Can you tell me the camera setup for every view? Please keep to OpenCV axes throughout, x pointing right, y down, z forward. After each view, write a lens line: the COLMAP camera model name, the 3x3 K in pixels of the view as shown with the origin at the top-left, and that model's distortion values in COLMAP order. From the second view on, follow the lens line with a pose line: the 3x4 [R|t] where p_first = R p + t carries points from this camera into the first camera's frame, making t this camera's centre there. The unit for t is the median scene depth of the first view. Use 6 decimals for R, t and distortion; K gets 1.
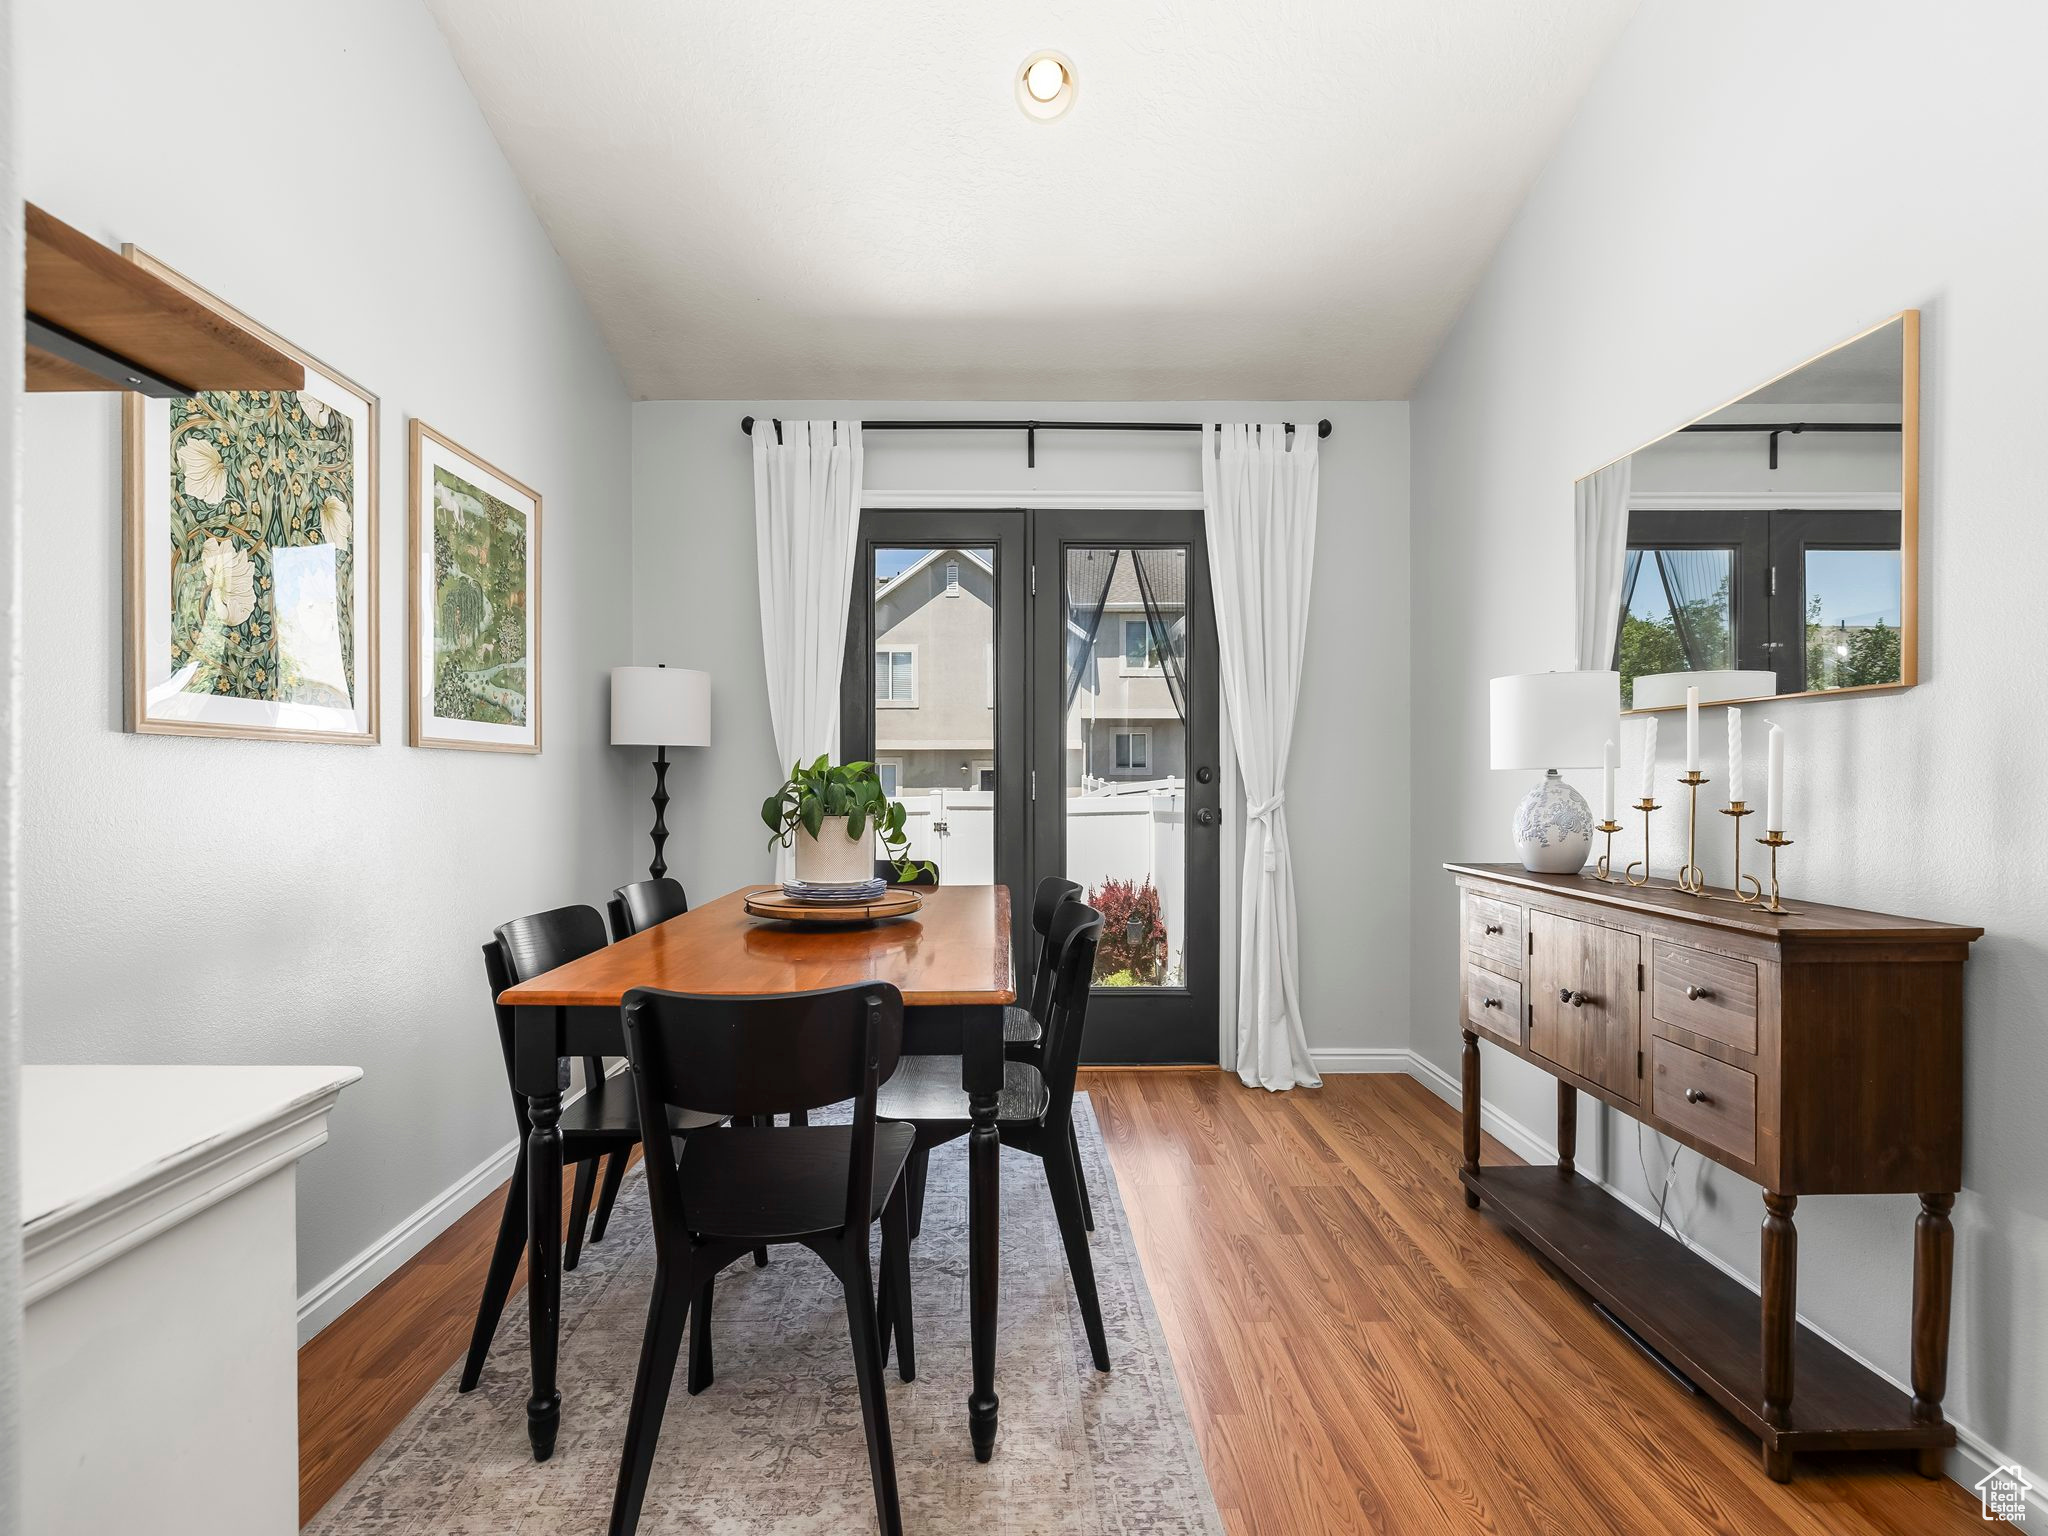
lens RADIAL K [[856.6, 0, 1007.8], [0, 856.6, 782.3], [0, 0, 1]] dist [-0.001699, 0.001224]
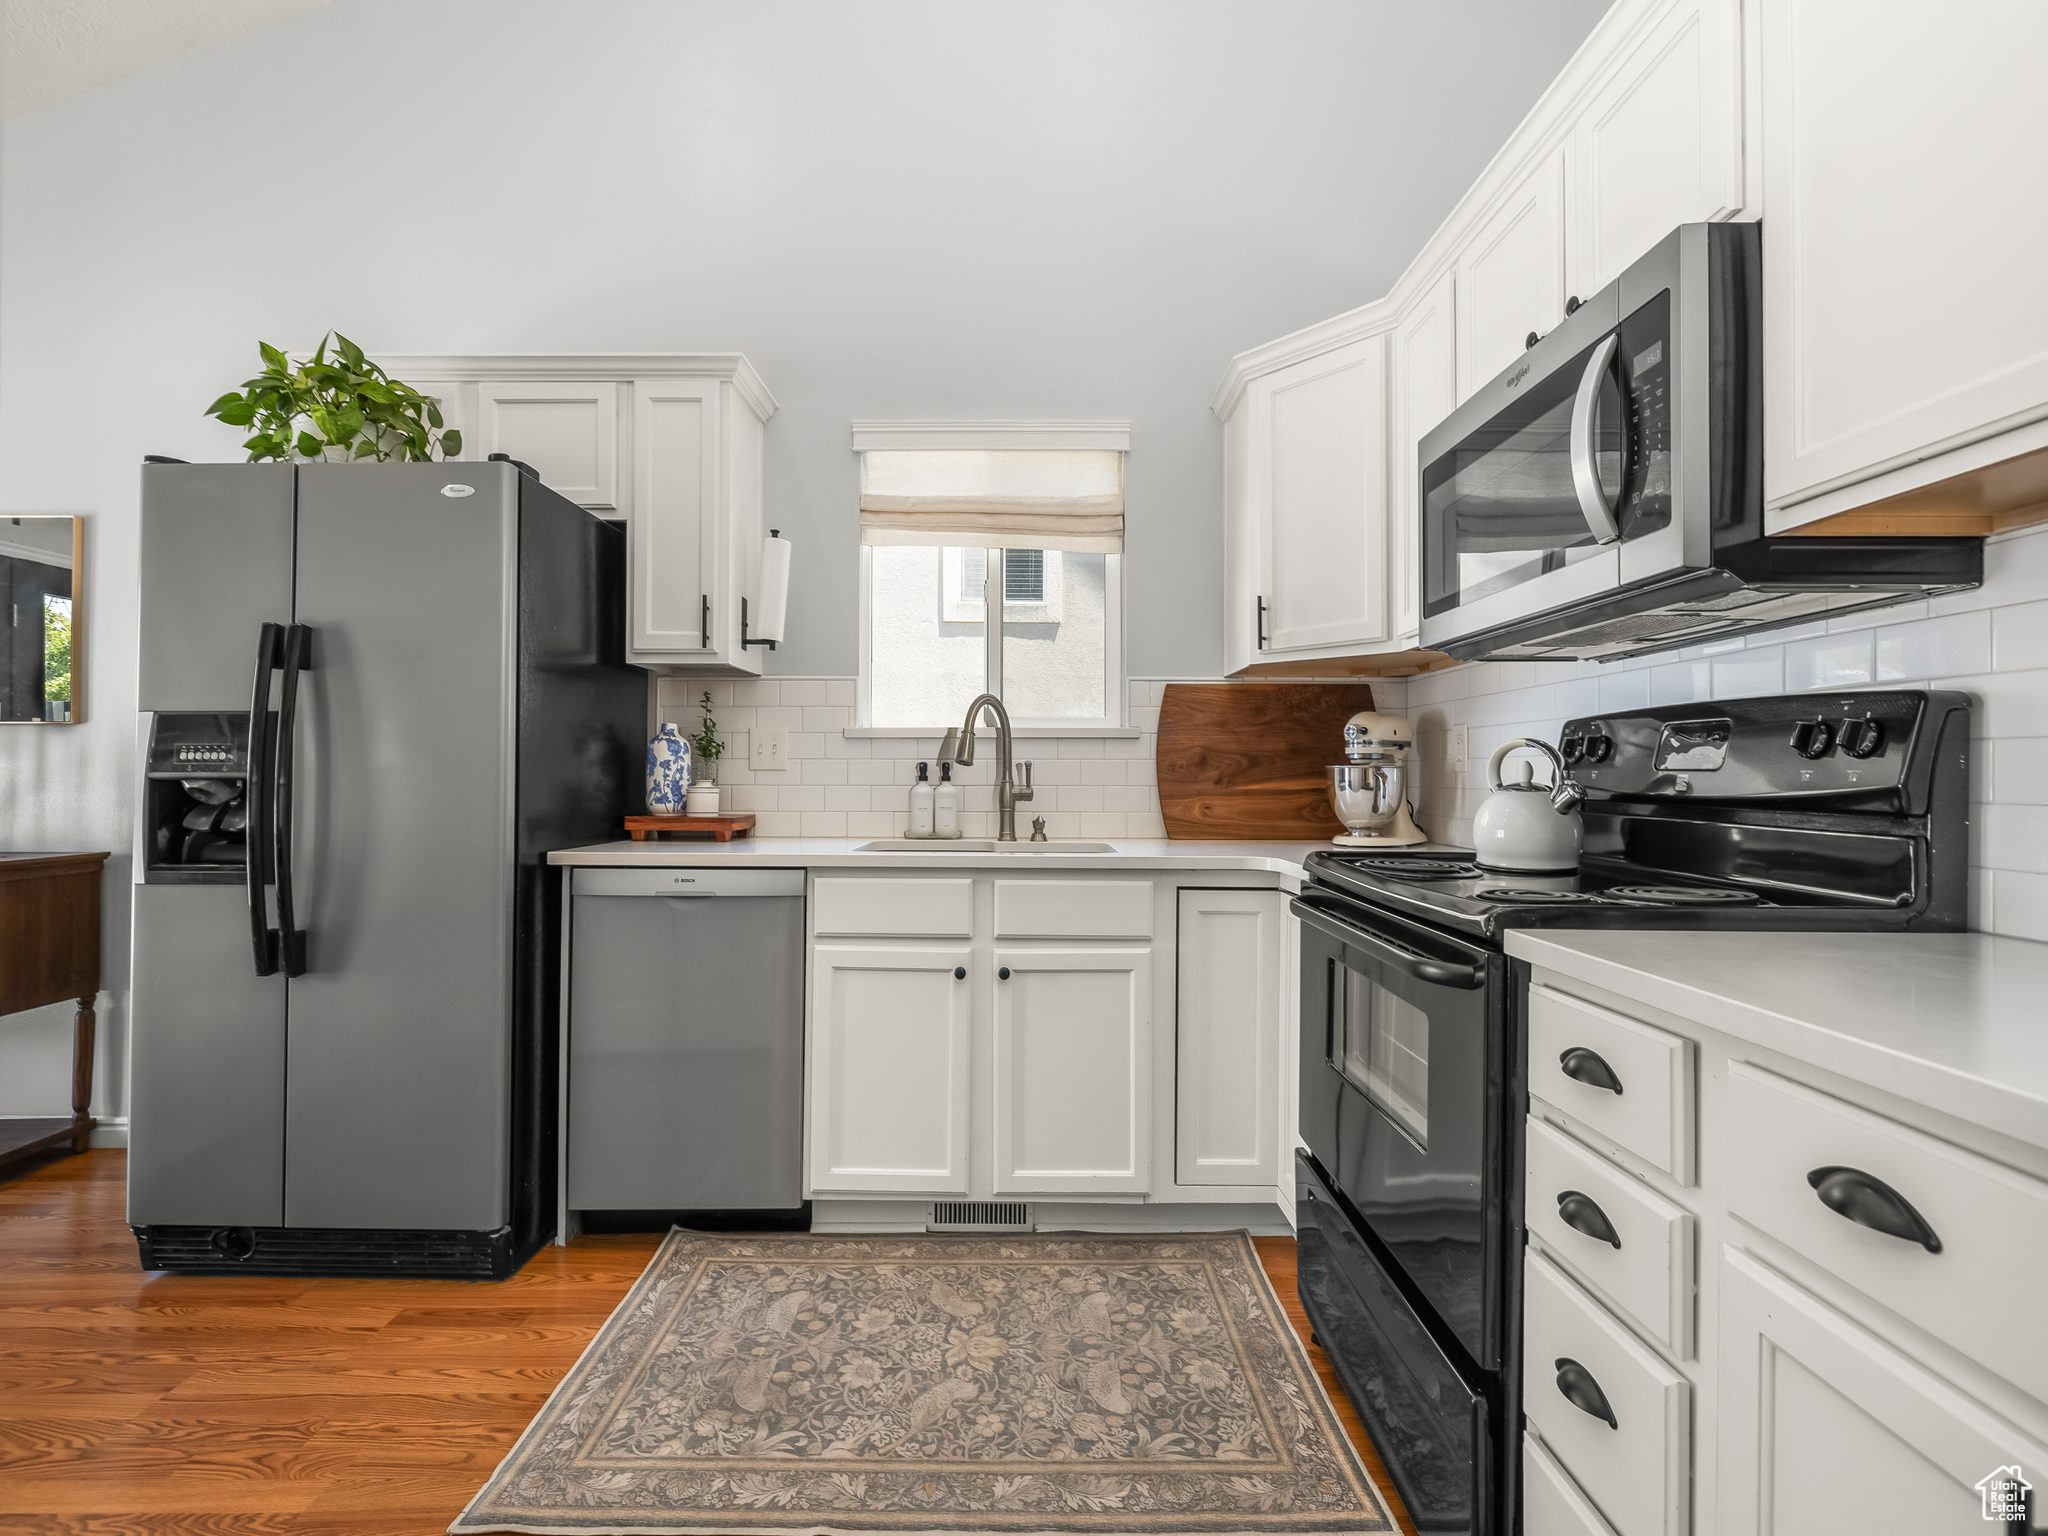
lens RADIAL K [[856.6, 0, 1030.2], [0, 856.6, 766.6], [0, 0, 1]] dist [-0.001699, 0.001224]
pose [[0.000143, 0.011731, 0.999931, -0.463852], [0.006321, 0.999911, -0.011732, 0.006175], [-0.999980, 0.006322, 0.000069, -0.623471]]
